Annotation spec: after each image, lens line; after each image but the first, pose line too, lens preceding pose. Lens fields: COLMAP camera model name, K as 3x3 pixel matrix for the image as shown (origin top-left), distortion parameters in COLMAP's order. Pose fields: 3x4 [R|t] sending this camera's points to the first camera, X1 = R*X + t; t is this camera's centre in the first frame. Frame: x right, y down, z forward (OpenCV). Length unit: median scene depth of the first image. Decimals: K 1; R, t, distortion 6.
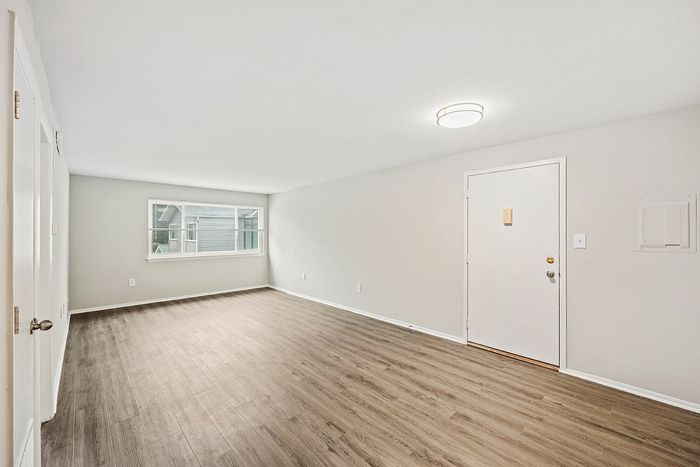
lens RADIAL K [[280.9, 0, 348.4], [0, 280.9, 231.4], [0, 0, 1]] dist [0.000984, 0.000266]
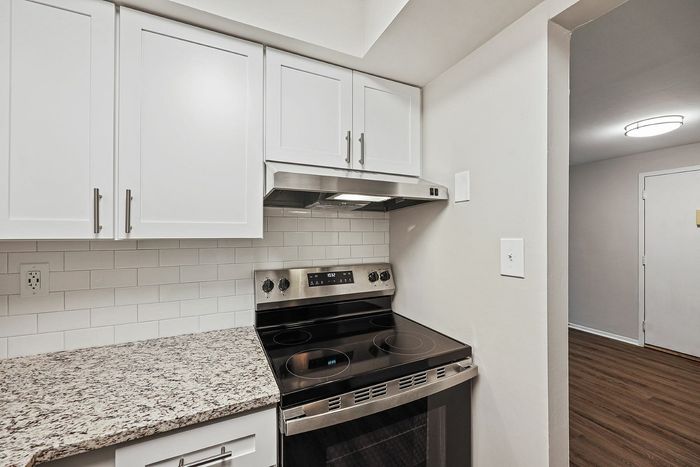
lens RADIAL K [[280.9, 0, 348.4], [0, 280.9, 231.4], [0, 0, 1]] dist [0.000984, 0.000266]
pose [[0.950819, 0.000706, -0.309745, -0.332749], [-0.001976, 0.999991, -0.003785, -0.000120], [0.309740, 0.004211, 0.950812, -0.342276]]
